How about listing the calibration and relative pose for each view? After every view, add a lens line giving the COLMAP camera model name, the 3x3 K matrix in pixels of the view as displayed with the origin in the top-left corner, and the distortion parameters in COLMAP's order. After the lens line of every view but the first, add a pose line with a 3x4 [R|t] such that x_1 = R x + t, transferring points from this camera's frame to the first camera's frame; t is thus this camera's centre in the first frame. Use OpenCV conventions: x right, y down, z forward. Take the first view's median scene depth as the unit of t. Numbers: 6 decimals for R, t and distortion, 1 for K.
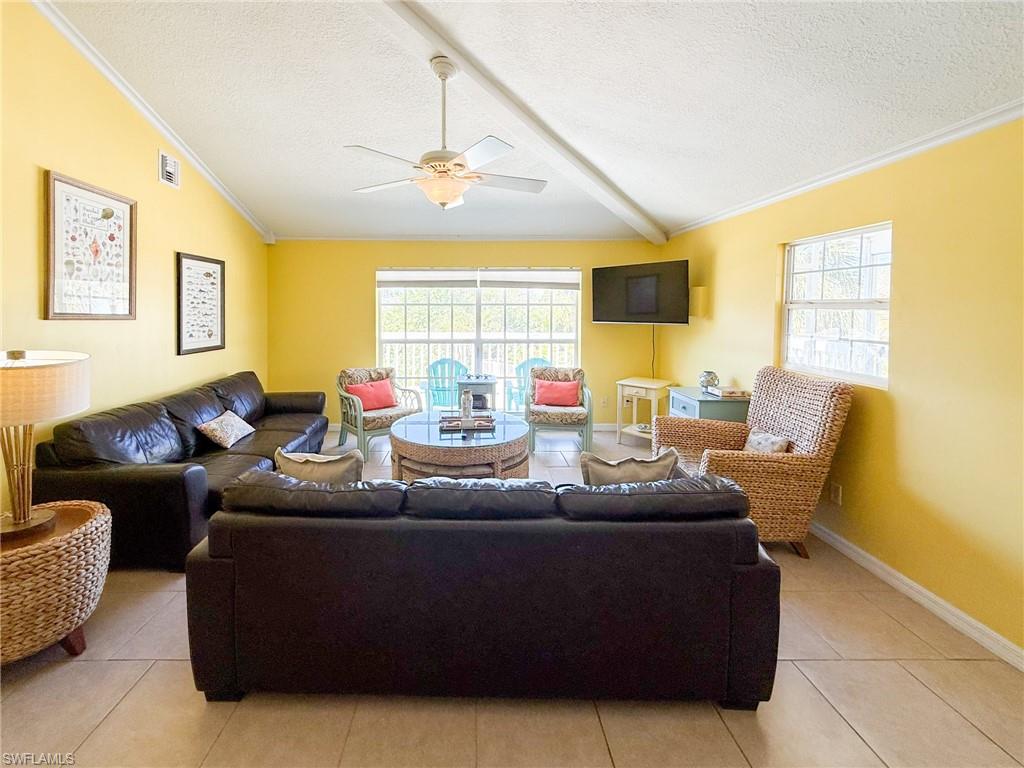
lens RADIAL K [[426.6, 0, 500.4], [0, 426.6, 336.9], [0, 0, 1]] dist [-0.003503, -0.000152]
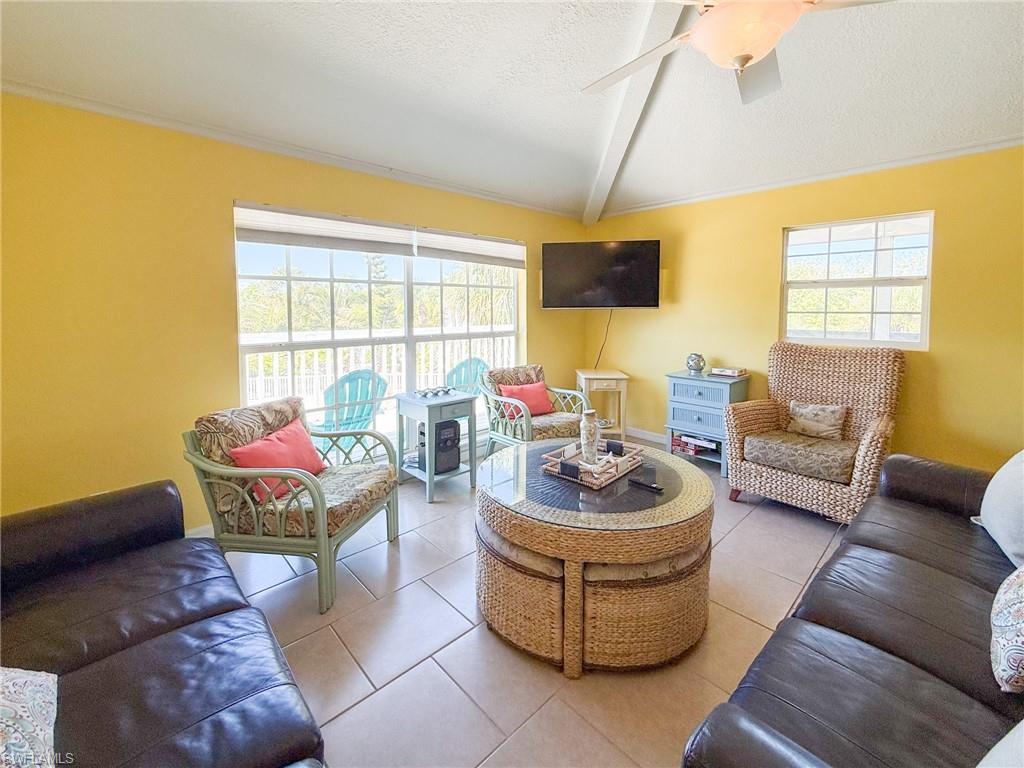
lens RADIAL K [[426.6, 0, 500.4], [0, 426.6, 336.9], [0, 0, 1]] dist [-0.003503, -0.000152]
pose [[0.752342, -0.049017, 0.656947, -0.400861], [0.048673, 0.998638, 0.018771, 0.001023], [-0.656973, 0.017853, 0.753703, 0.444265]]
